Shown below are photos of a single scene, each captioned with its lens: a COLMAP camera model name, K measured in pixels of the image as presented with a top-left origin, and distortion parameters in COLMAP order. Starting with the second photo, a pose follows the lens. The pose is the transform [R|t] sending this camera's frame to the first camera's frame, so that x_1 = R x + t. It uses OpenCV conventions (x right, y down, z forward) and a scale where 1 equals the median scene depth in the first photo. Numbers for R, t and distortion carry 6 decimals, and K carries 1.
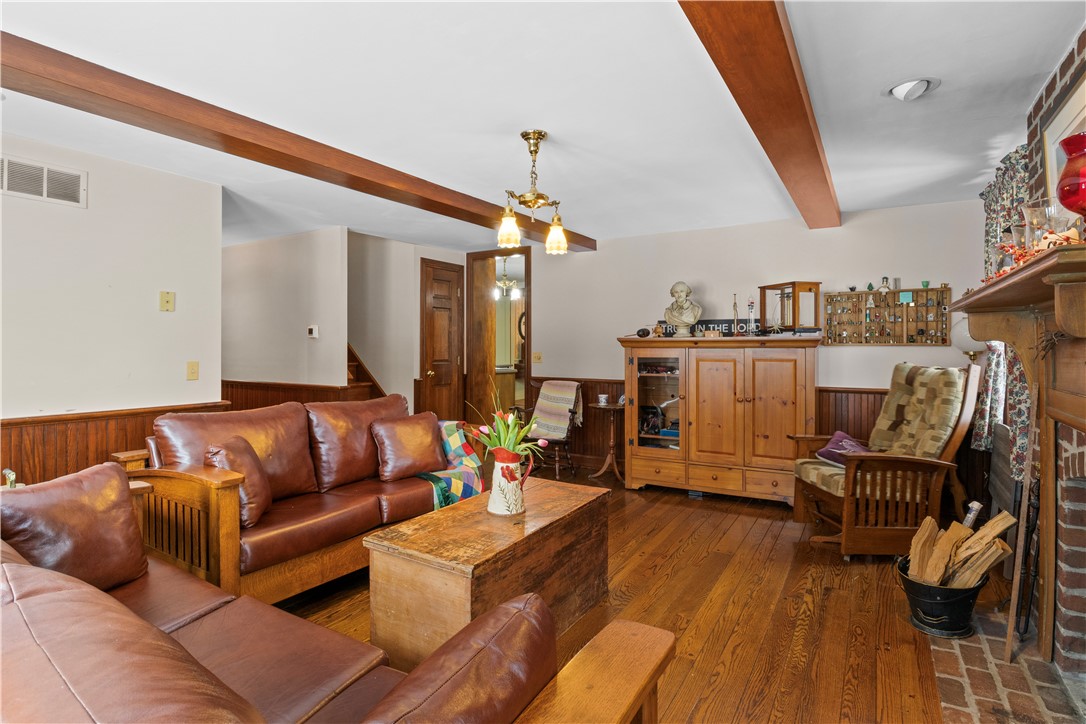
lens RADIAL K [[546.6, 0, 544.1], [0, 546.6, 349.0], [0, 0, 1]] dist [-0.001681, -0.021106]
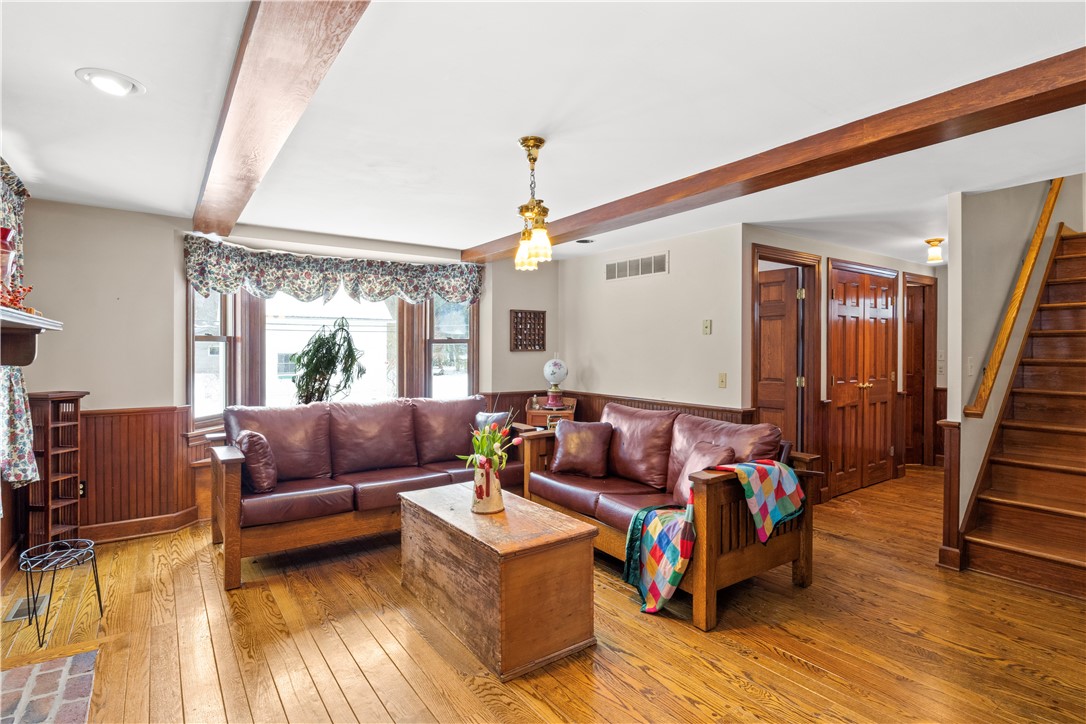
lens RADIAL K [[546.6, 0, 544.1], [0, 546.6, 349.0], [0, 0, 1]] dist [-0.001681, -0.021106]
pose [[-0.390309, -0.001587, -0.920683, 0.835002], [-0.007138, 0.999974, 0.001303, -0.038787], [0.920656, 0.007081, -0.390310, 1.383553]]
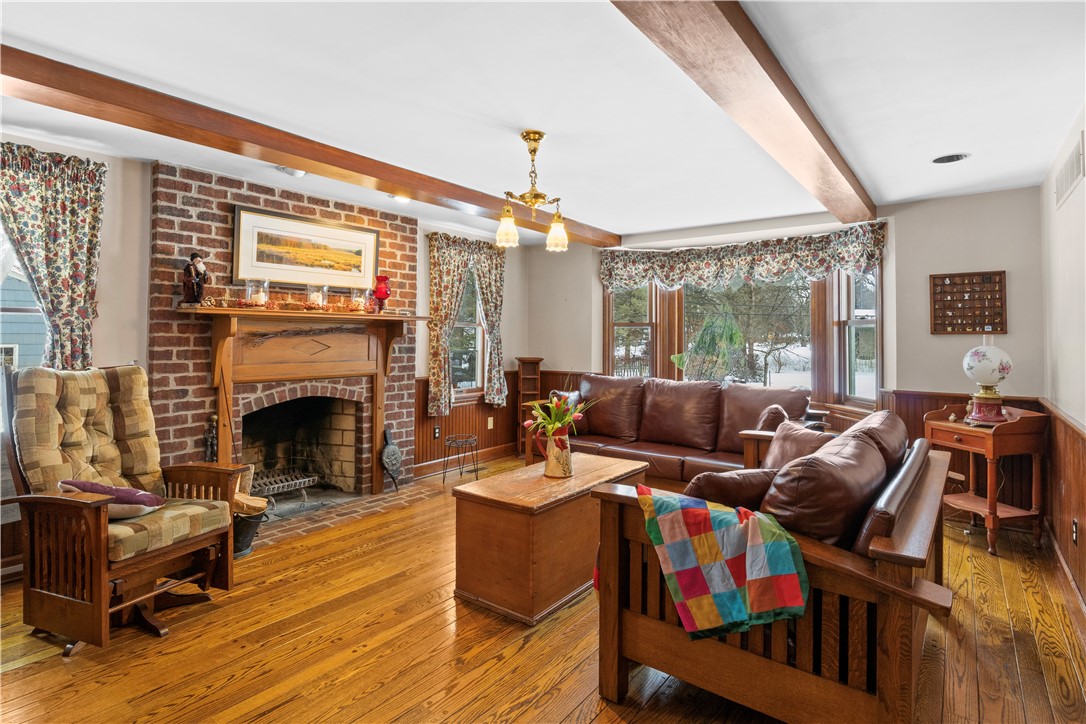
lens RADIAL K [[550.3, 0, 542.7], [0, 550.3, 322.1], [0, 0, 1]] dist [-0.003510, -0.000627]
pose [[-0.995667, -0.003274, 0.092936, -0.131096], [-0.005266, 0.999761, -0.021203, -0.022653], [-0.092844, -0.021600, -0.995446, 2.007625]]
